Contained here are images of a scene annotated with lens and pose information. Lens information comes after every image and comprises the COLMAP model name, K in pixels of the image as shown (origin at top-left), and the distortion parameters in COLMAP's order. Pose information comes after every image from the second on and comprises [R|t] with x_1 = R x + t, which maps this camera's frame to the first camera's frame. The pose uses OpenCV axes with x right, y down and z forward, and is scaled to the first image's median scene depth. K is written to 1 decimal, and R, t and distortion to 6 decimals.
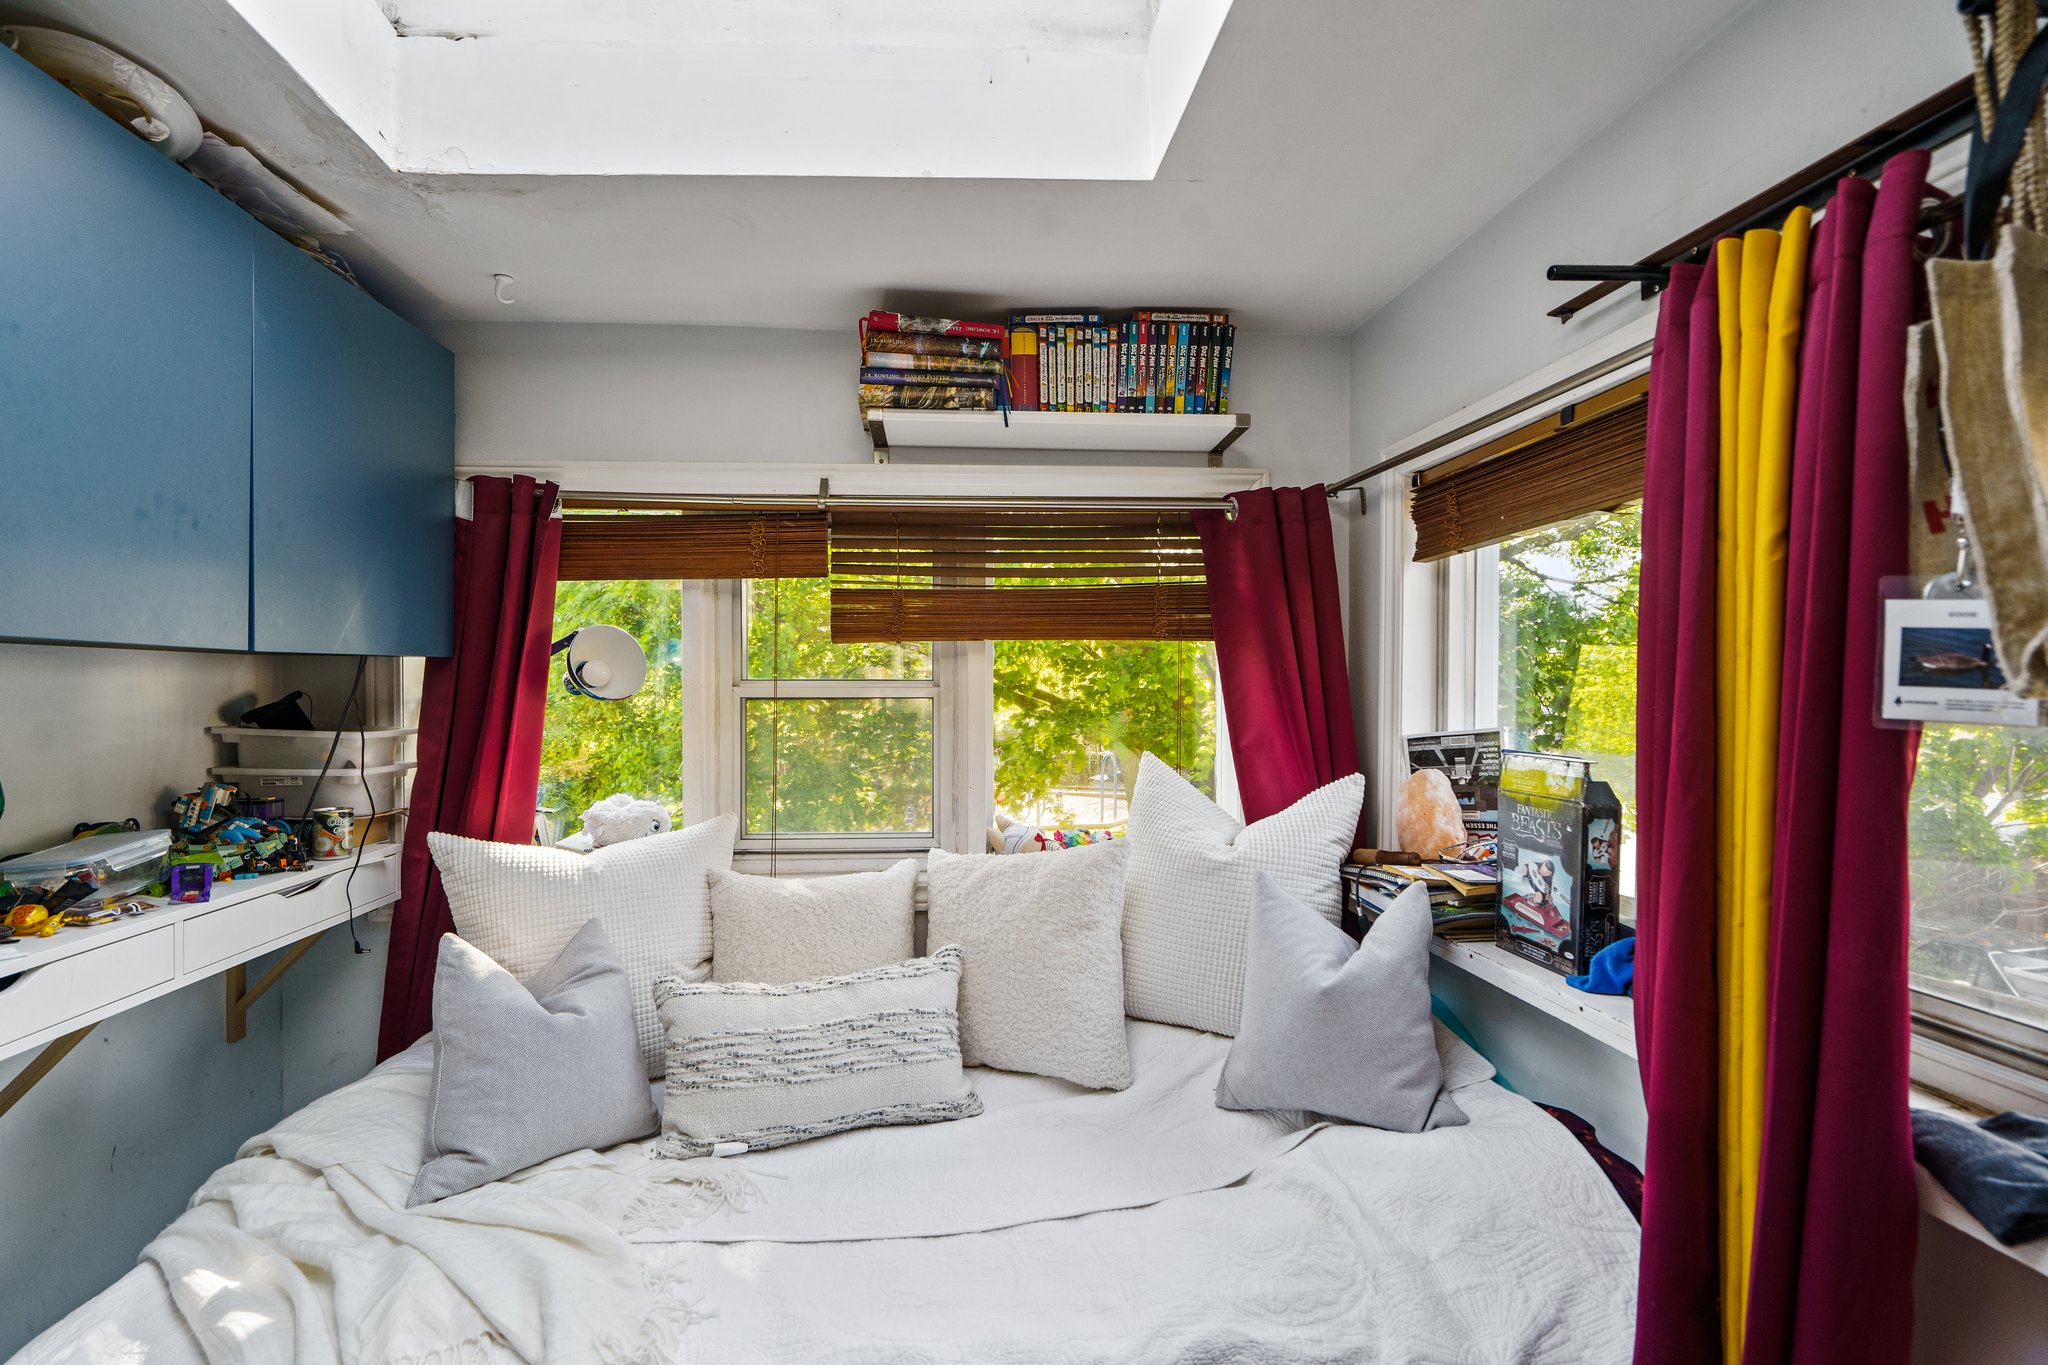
lens RADIAL K [[929.2, 0, 993.1], [0, 929.2, 694.6], [0, 0, 1]] dist [-0.007328, 0.002439]
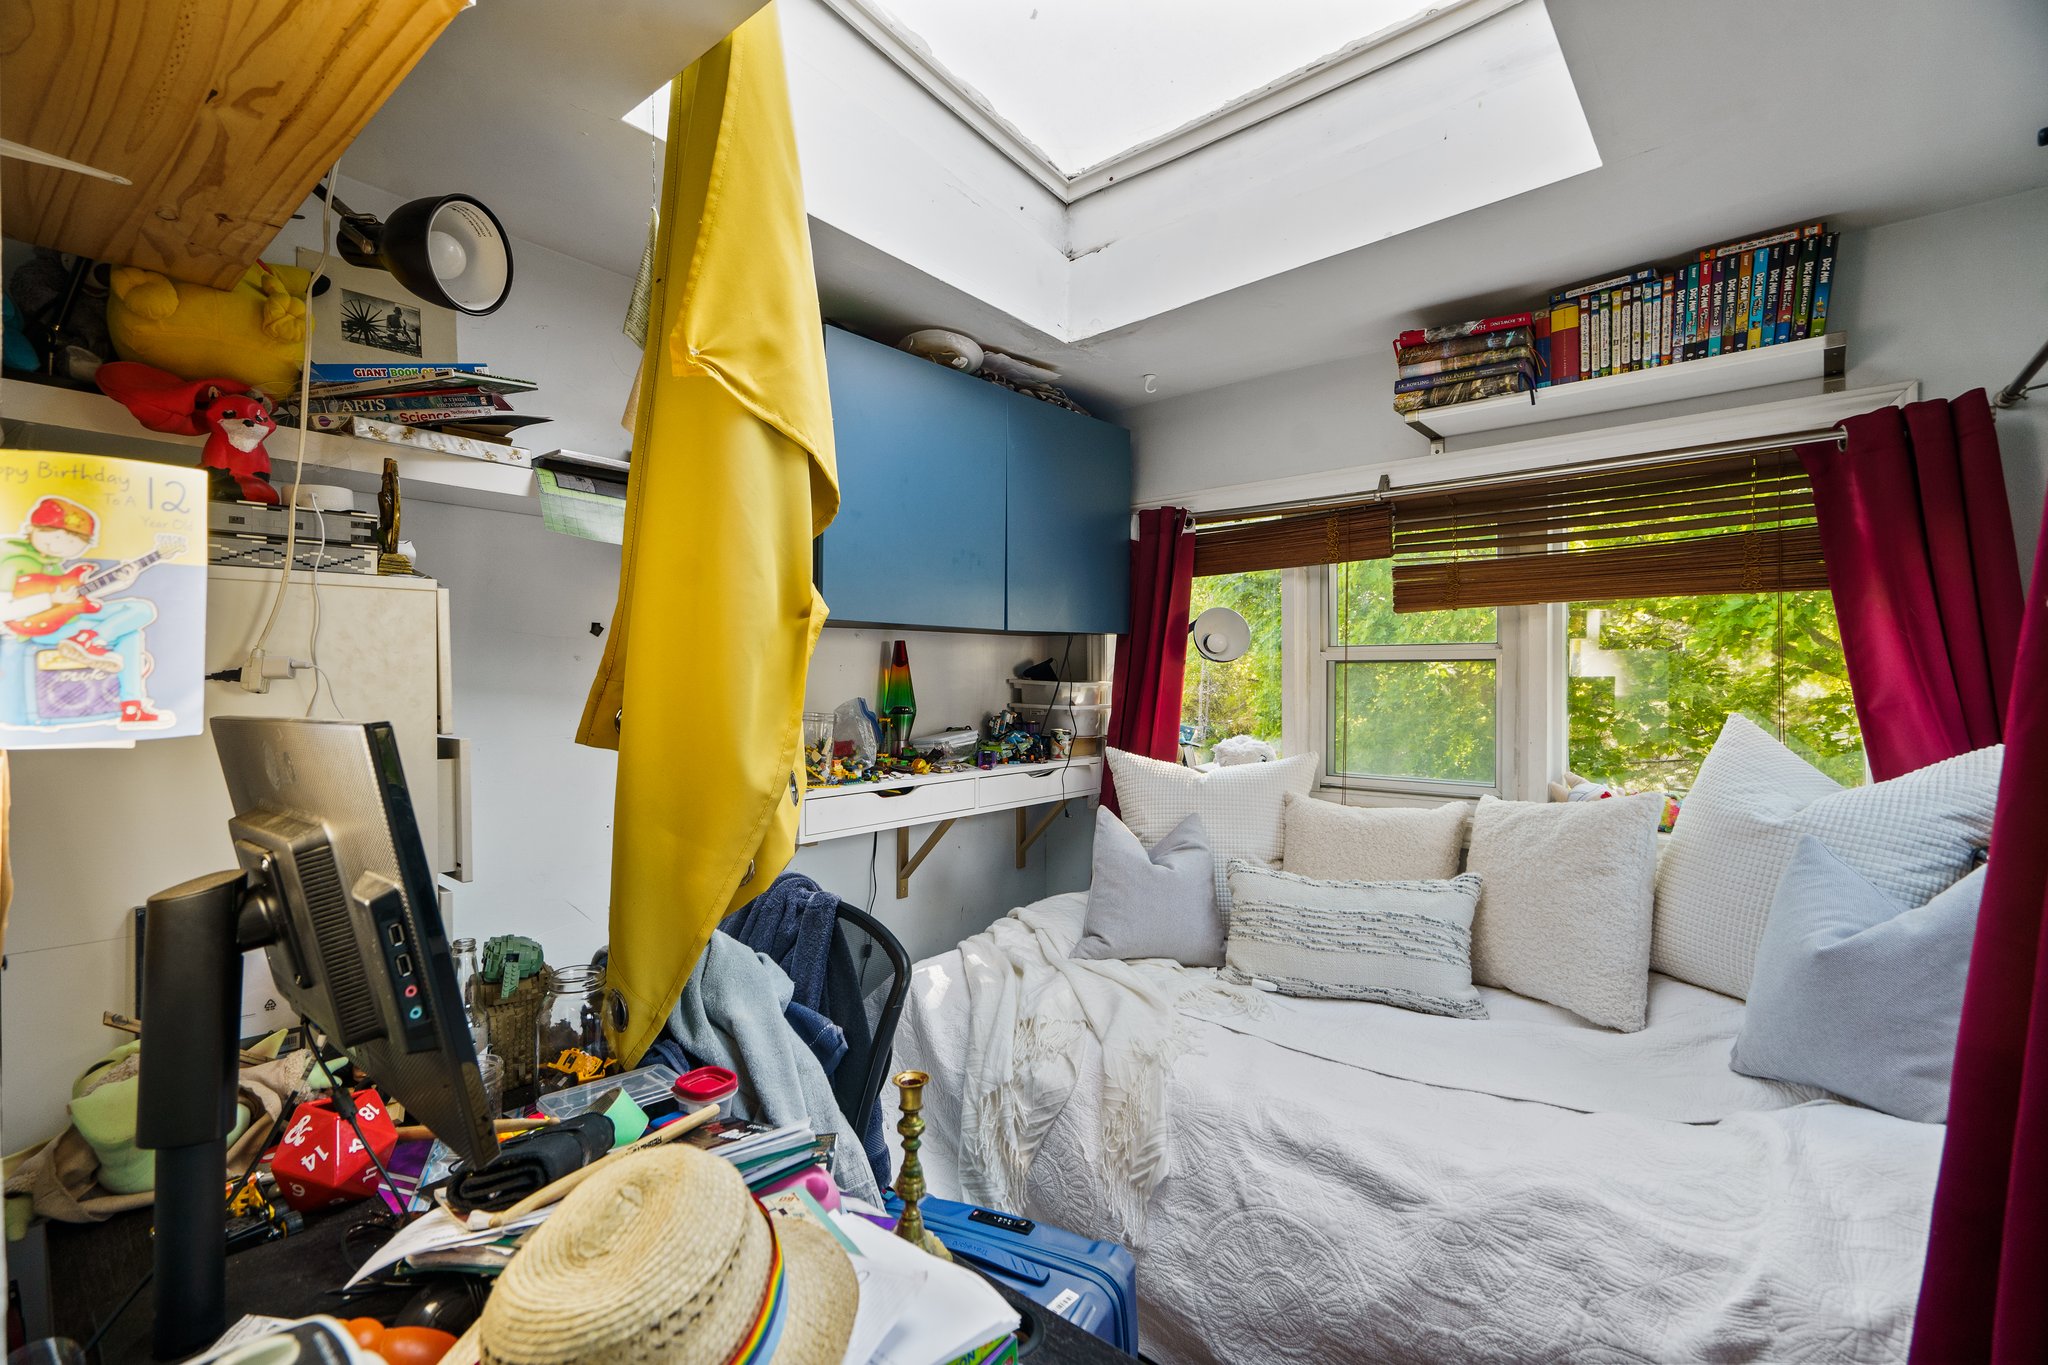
lens RADIAL K [[929.2, 0, 1027.4], [0, 929.2, 681.3], [0, 0, 1]] dist [-0.007328, 0.002439]
pose [[0.714068, 0.002090, -0.700073, 0.357347], [-0.004311, 0.999990, -0.001412, 0.039347], [0.700063, 0.004026, 0.714070, -0.187031]]
